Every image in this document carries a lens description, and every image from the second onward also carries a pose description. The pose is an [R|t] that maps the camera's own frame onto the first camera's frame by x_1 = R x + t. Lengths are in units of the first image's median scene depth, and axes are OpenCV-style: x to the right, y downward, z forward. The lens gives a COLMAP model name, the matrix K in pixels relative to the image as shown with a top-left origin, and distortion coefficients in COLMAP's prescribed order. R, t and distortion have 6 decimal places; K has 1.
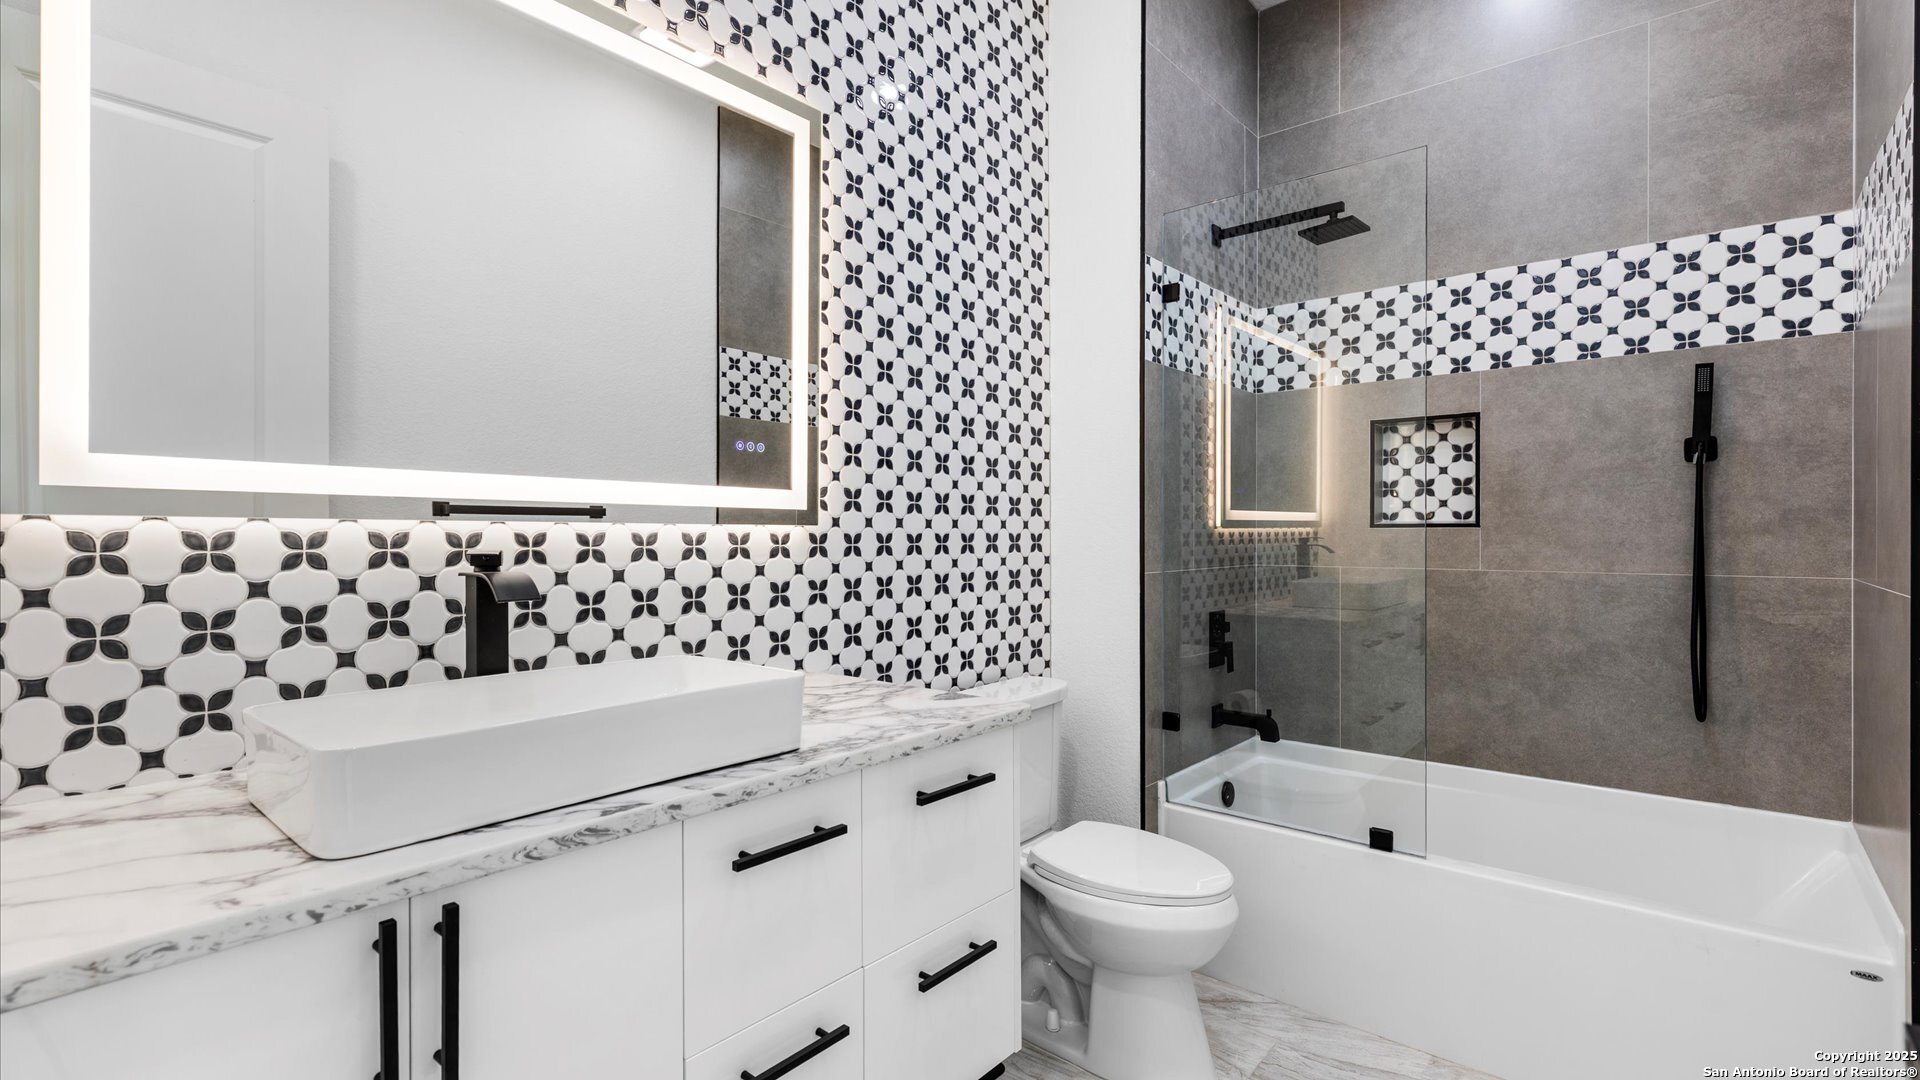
lens RADIAL K [[859.8, 0, 960.0], [0, 859.8, 540.0], [0, 0, 1]] dist [0.001427, -0.000046]
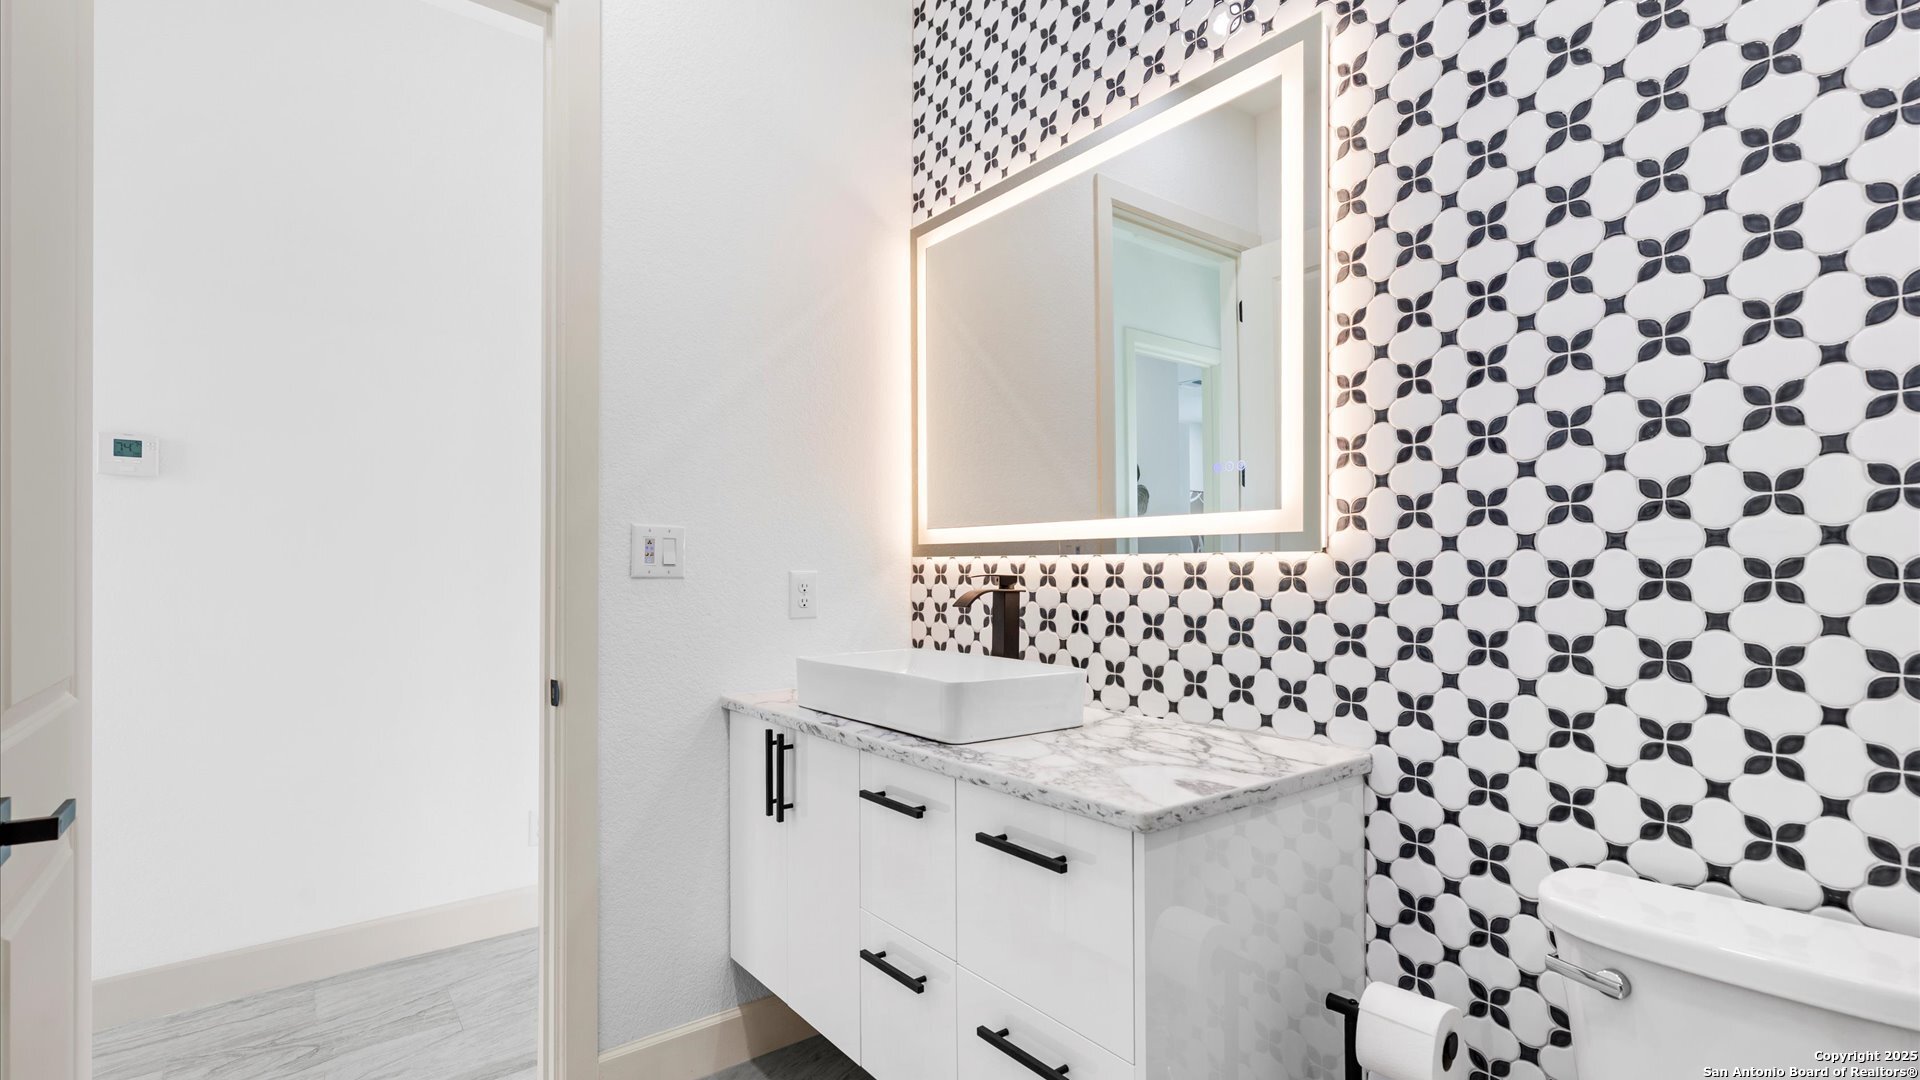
lens RADIAL K [[914.9, 0, 957.3], [0, 914.9, 563.7], [0, 0, 1]] dist [0.000494, -0.000031]
pose [[-0.217986, -0.002246, -0.975949, 0.819244], [-0.001289, 0.999997, -0.002013, -0.004222], [0.975951, 0.000819, -0.217988, 1.002019]]
